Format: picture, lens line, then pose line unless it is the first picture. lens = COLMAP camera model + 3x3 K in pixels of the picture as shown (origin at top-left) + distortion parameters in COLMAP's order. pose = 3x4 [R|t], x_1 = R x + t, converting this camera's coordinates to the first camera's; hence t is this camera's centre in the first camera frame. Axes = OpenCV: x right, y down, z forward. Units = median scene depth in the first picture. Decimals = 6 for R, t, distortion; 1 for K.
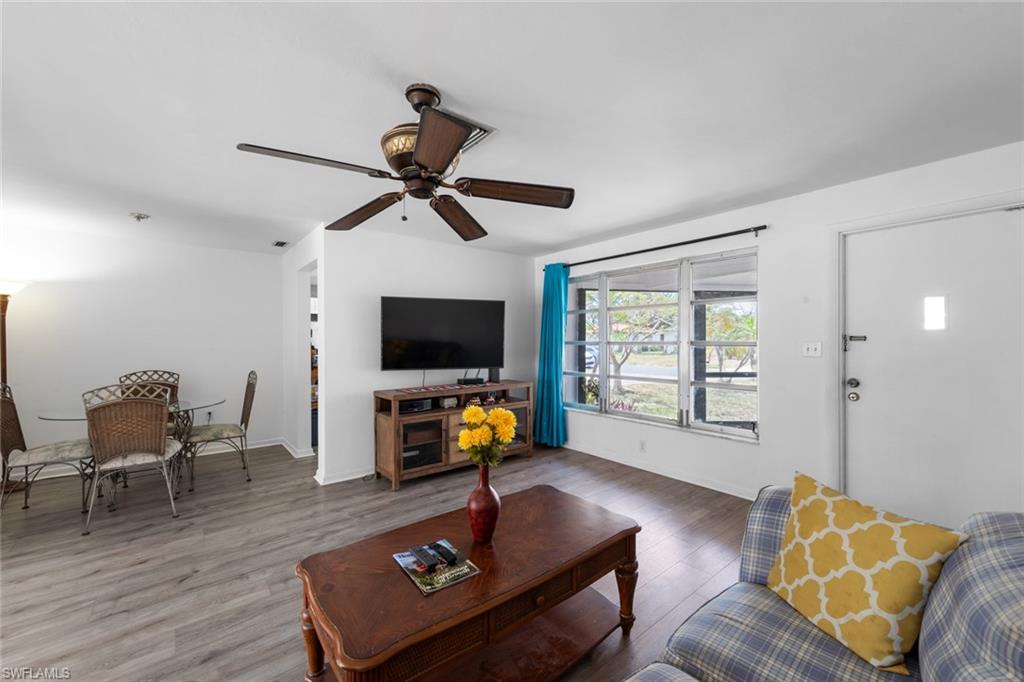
lens RADIAL K [[404.9, 0, 508.6], [0, 404.9, 340.1], [0, 0, 1]] dist [0.002545, 0.000004]
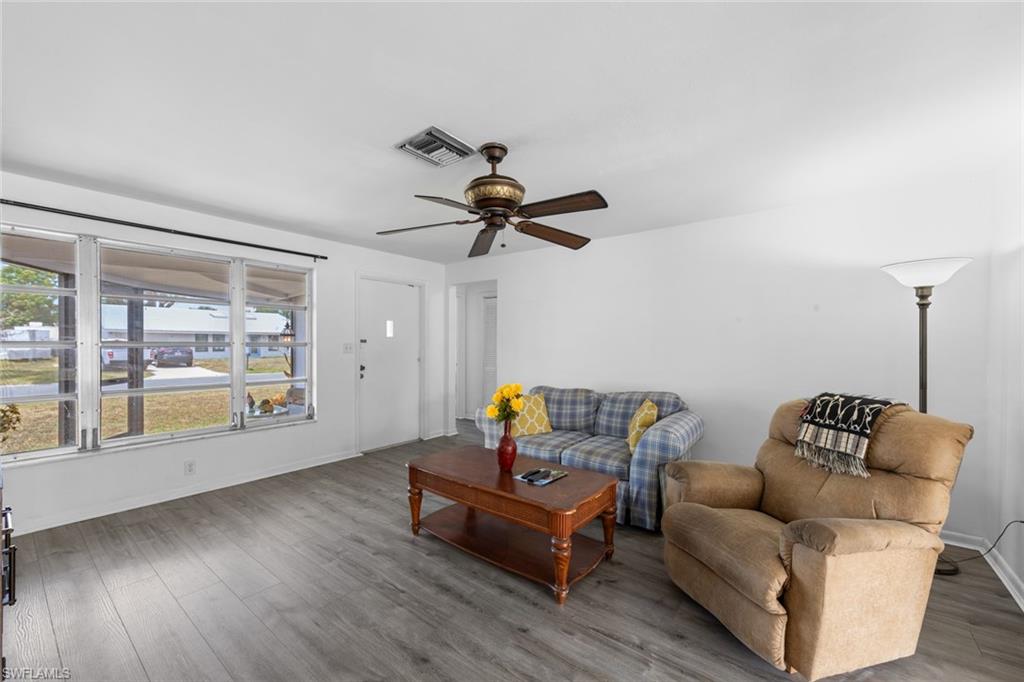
lens RADIAL K [[404.9, 0, 510.3], [0, 404.9, 345.4], [0, 0, 1]] dist [0.002545, 0.000004]
pose [[-0.224856, 0.002601, 0.974389, -0.674834], [0.000557, 0.999997, -0.002541, 0.012683], [-0.974392, -0.000029, -0.224857, 0.582027]]
